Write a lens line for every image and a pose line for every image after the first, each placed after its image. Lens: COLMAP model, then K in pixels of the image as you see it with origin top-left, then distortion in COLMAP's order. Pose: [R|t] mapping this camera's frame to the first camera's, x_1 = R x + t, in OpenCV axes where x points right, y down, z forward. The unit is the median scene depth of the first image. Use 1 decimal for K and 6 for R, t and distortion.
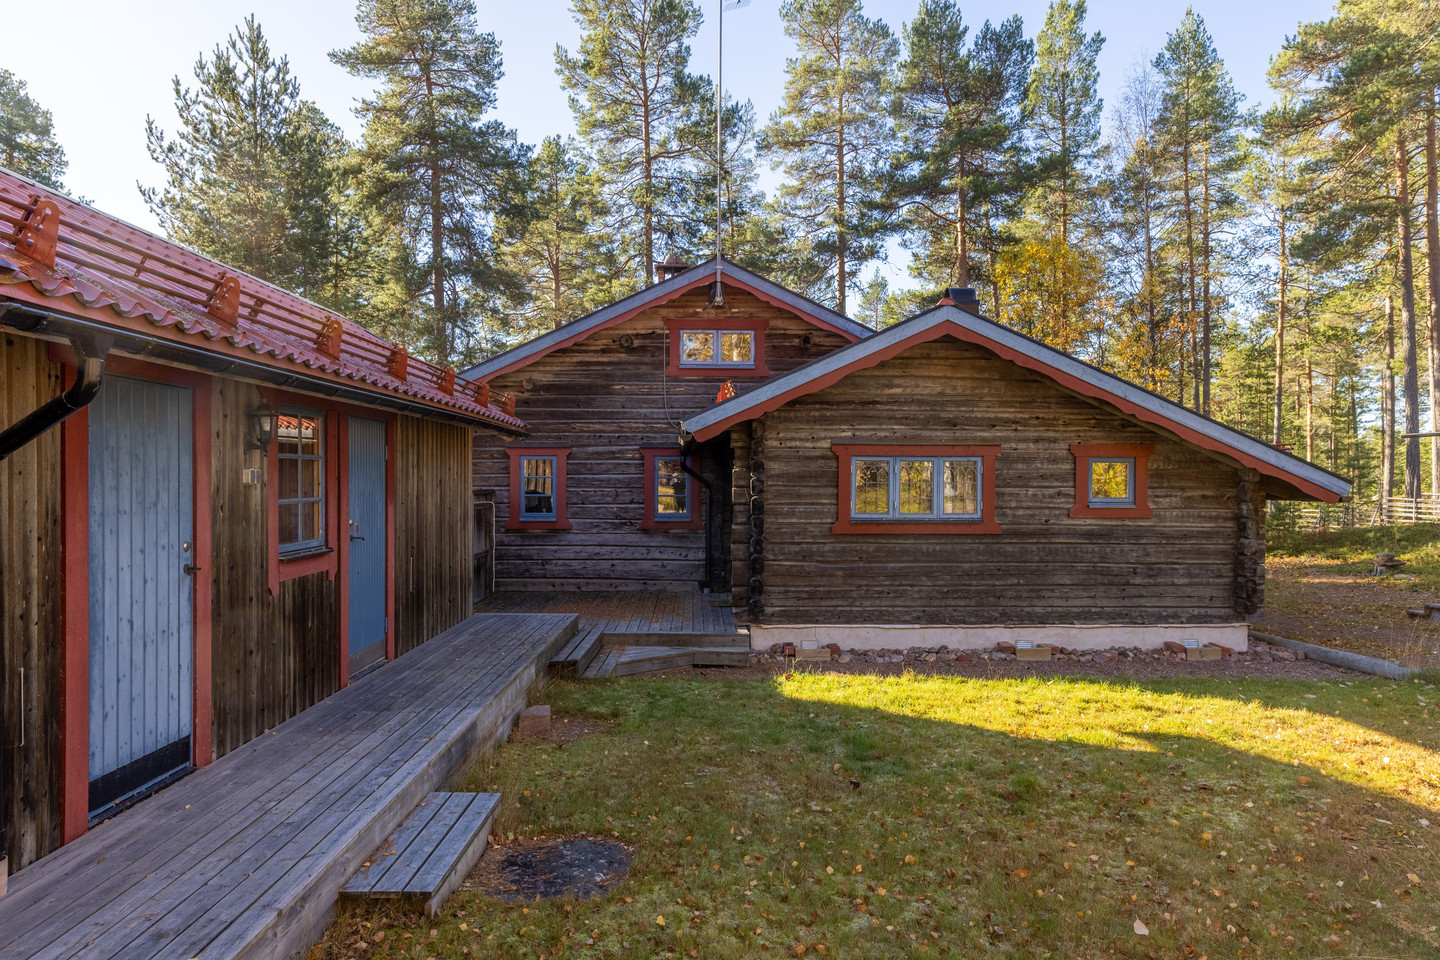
lens RADIAL K [[963.0, 0, 719.6], [0, 963.0, 480.8], [0, 0, 1]] dist [0.011394, 0.001166]
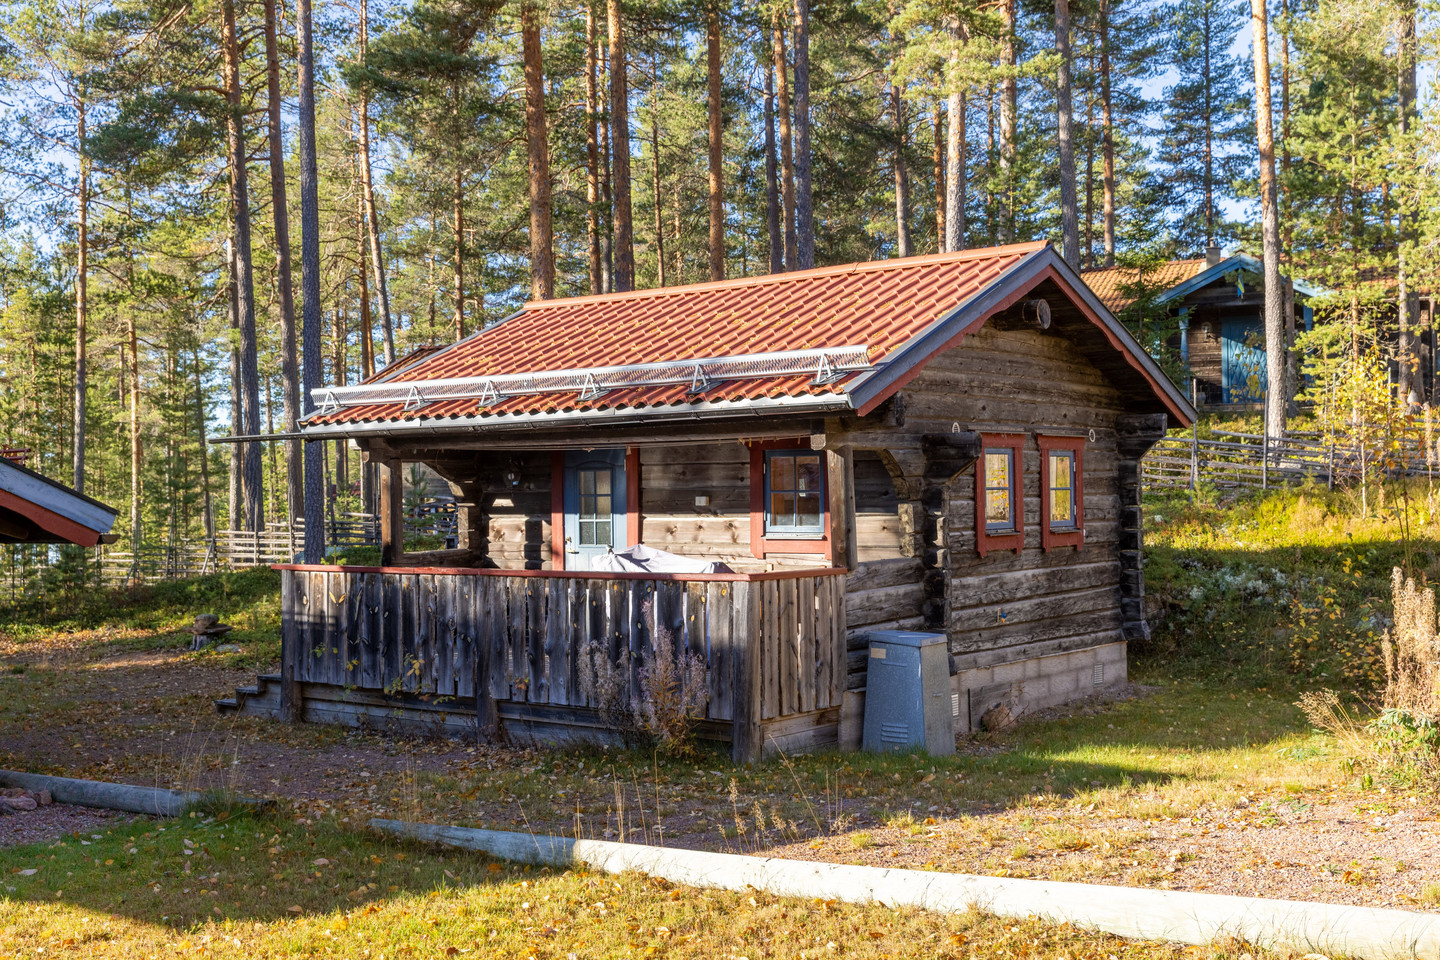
lens RADIAL K [[1620.5, 0, 721.1], [0, 1620.5, 480.4], [0, 0, 1]] dist [0.017154, 0.000000]
pose [[0.633805, -0.000905, 0.773492, 0.036213], [0.014817, 0.999830, -0.010971, -0.000753], [-0.773351, 0.018414, 0.633711, 0.009029]]
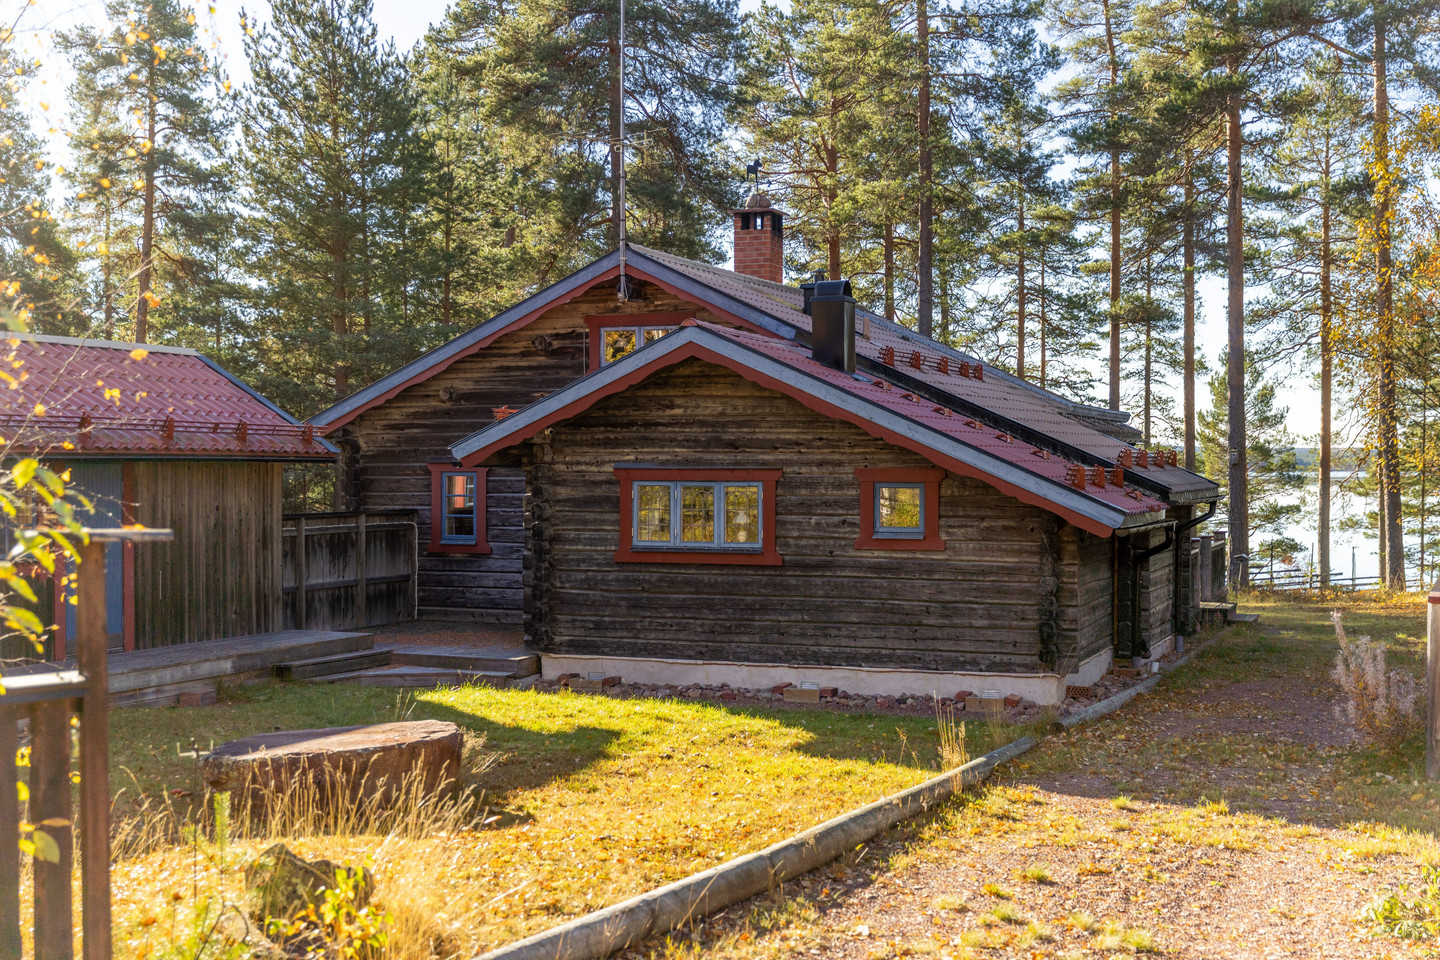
lens RADIAL K [[1850.8, 0, 720.7], [0, 1850.8, 481.0], [0, 0, 1]] dist [-0.015789, 0.000000]
pose [[0.919941, 0.001861, -0.392052, 0.424061], [0.000621, 0.999981, 0.006204, -0.016651], [0.392055, -0.005950, 0.919922, -0.296014]]
